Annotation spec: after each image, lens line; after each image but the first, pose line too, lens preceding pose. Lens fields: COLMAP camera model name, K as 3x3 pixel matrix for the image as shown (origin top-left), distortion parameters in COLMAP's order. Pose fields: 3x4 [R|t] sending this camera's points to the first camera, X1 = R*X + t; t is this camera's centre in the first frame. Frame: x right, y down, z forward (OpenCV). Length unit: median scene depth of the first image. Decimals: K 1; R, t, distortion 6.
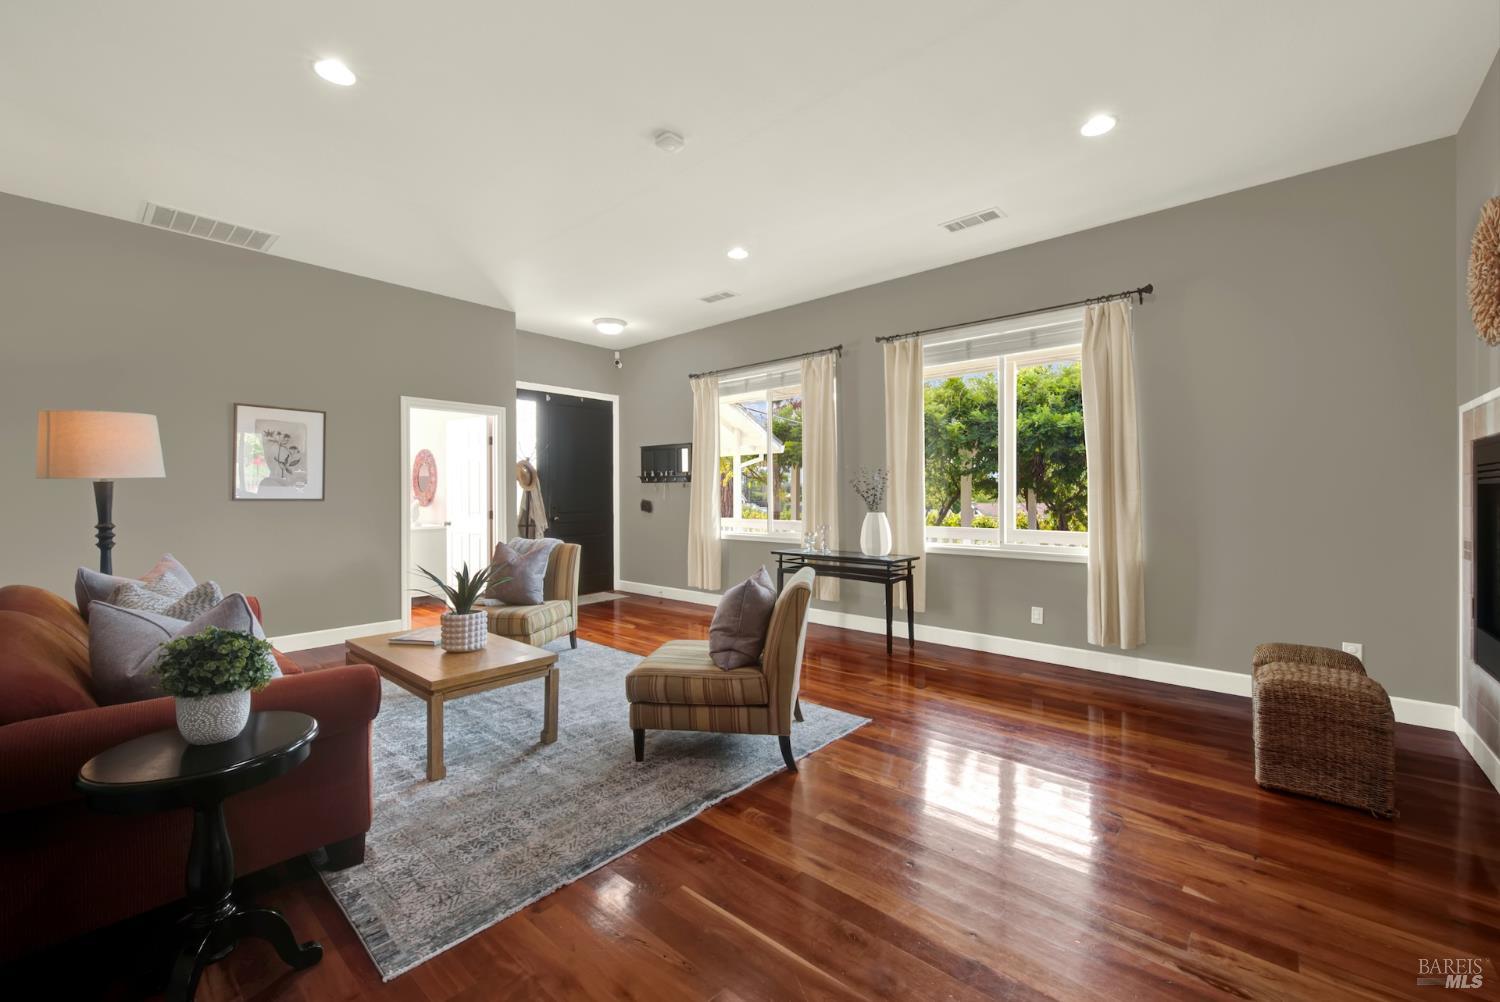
lens RADIAL K [[608.4, 0, 740.6], [0, 608.4, 492.3], [0, 0, 1]] dist [0.000972, -0.001002]
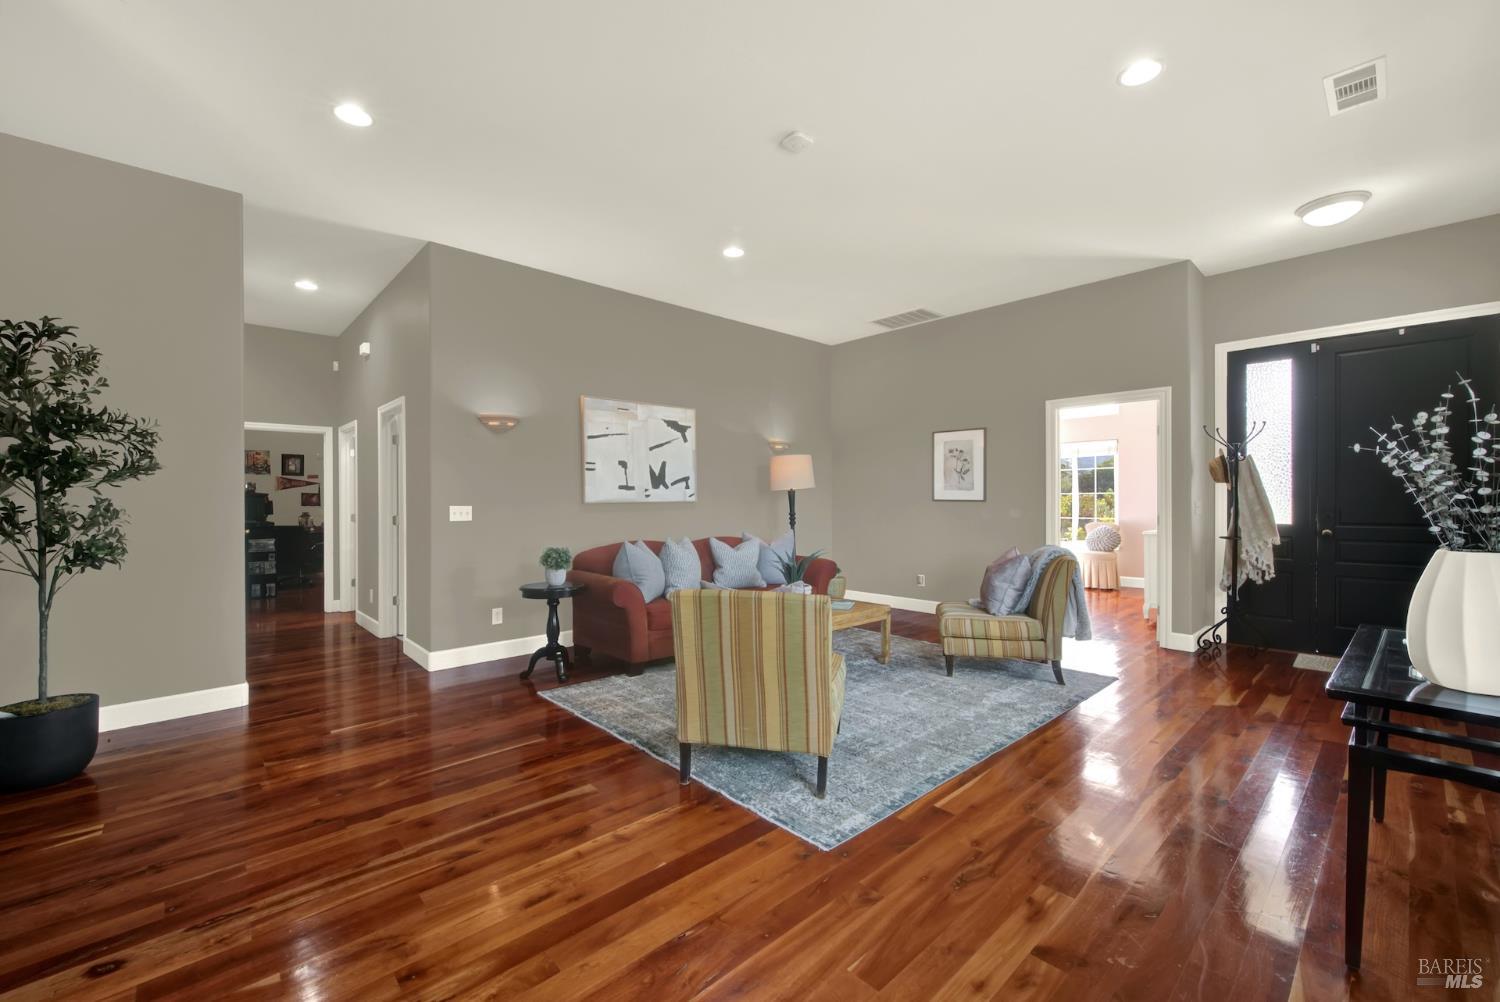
lens RADIAL K [[608.4, 0, 753.4], [0, 608.4, 499.9], [0, 0, 1]] dist [0.000972, -0.001002]
pose [[-0.083958, 0.004188, -0.996461, 0.708863], [0.007766, 0.999964, 0.003548, 0.003651], [0.996439, -0.007441, -0.083987, 0.813968]]
